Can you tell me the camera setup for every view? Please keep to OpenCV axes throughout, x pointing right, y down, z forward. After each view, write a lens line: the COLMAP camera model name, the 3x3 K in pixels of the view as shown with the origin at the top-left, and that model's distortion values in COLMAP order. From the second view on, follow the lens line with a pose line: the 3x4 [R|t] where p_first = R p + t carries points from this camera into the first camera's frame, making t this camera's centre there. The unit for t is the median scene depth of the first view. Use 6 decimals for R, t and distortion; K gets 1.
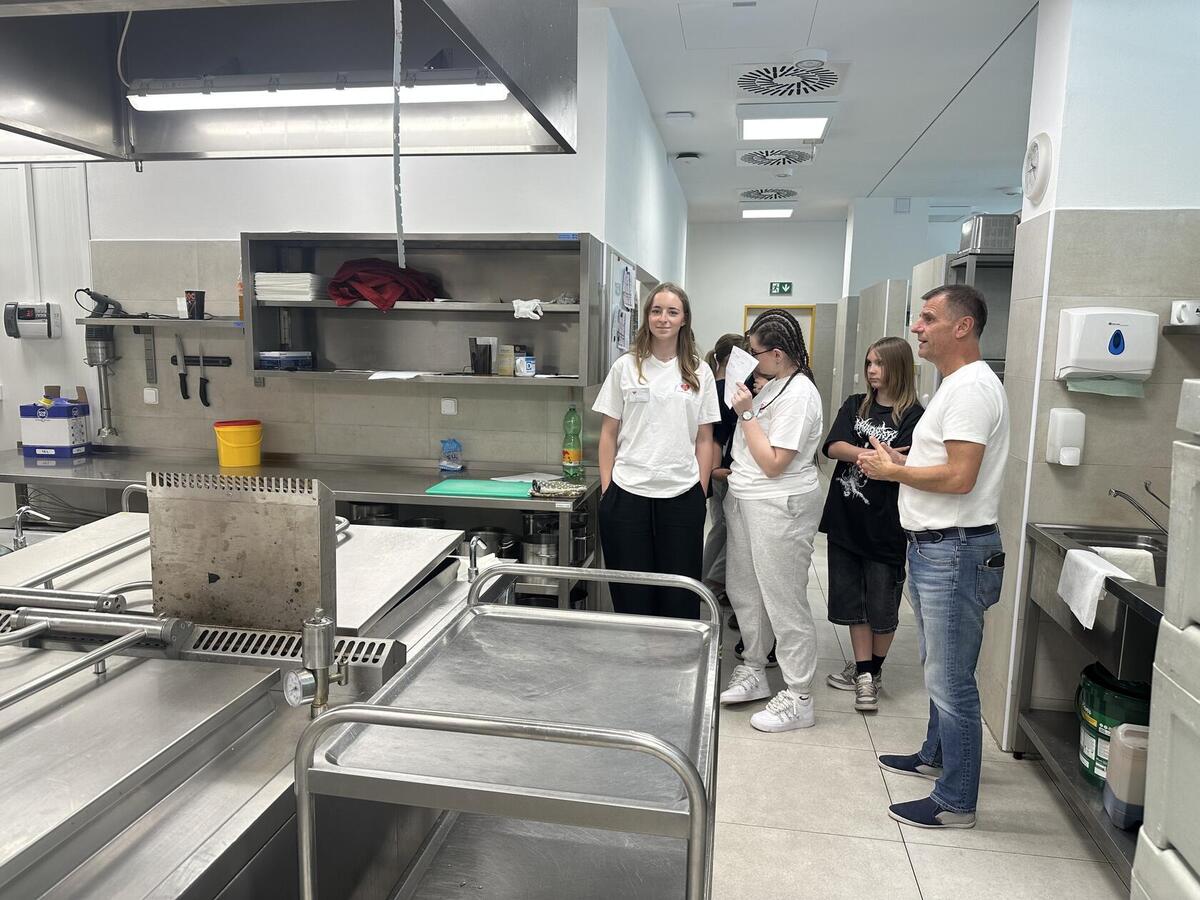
lens RADIAL K [[847.0, 0, 600.0], [0, 847.0, 450.0], [0, 0, 1]] dist [0.097632, -0.102669]
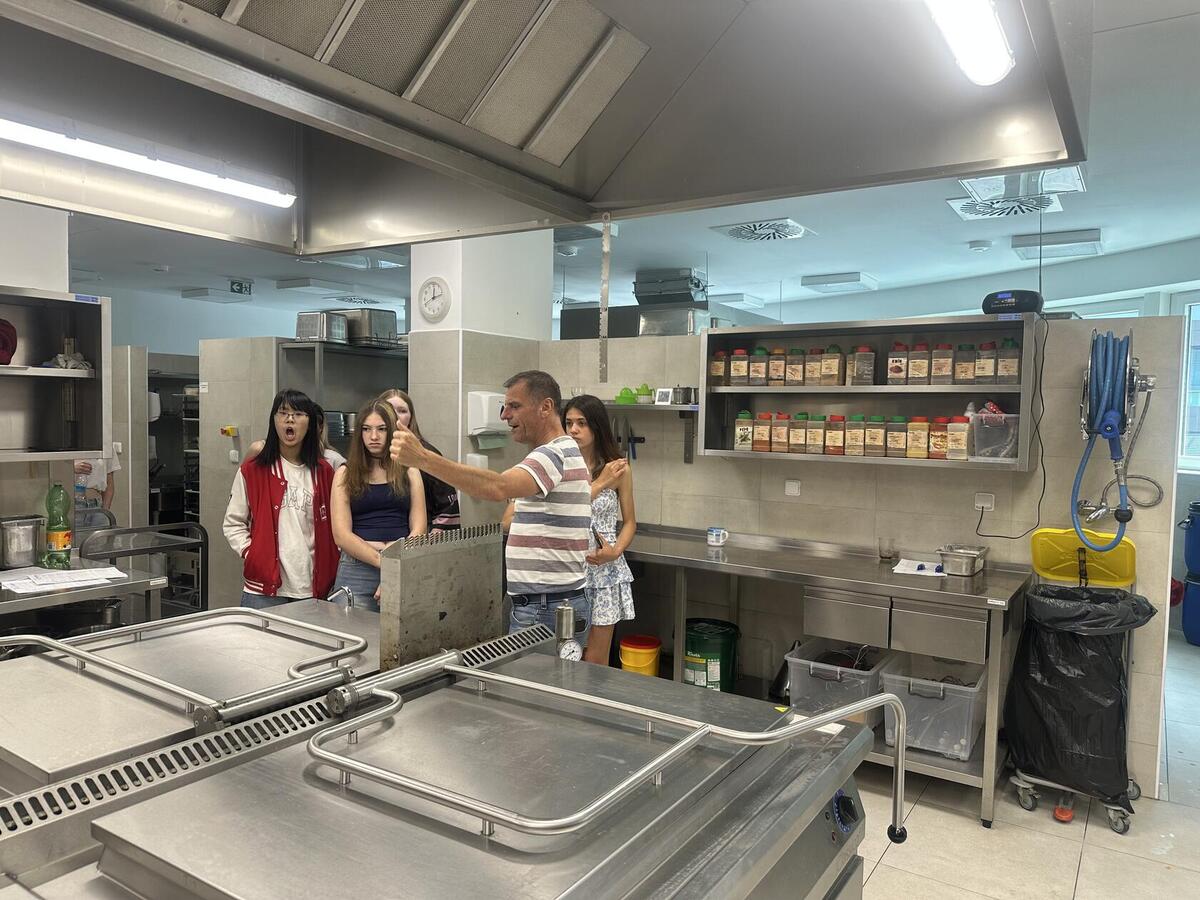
lens RADIAL K [[847.0, 0, 600.0], [0, 847.0, 450.0], [0, 0, 1]] dist [0.097632, -0.102669]
pose [[0.399206, -0.048500, 0.915577, -1.459683], [0.104550, 0.994494, 0.007095, -0.073471], [-0.910881, 0.092891, 0.402079, 0.271695]]
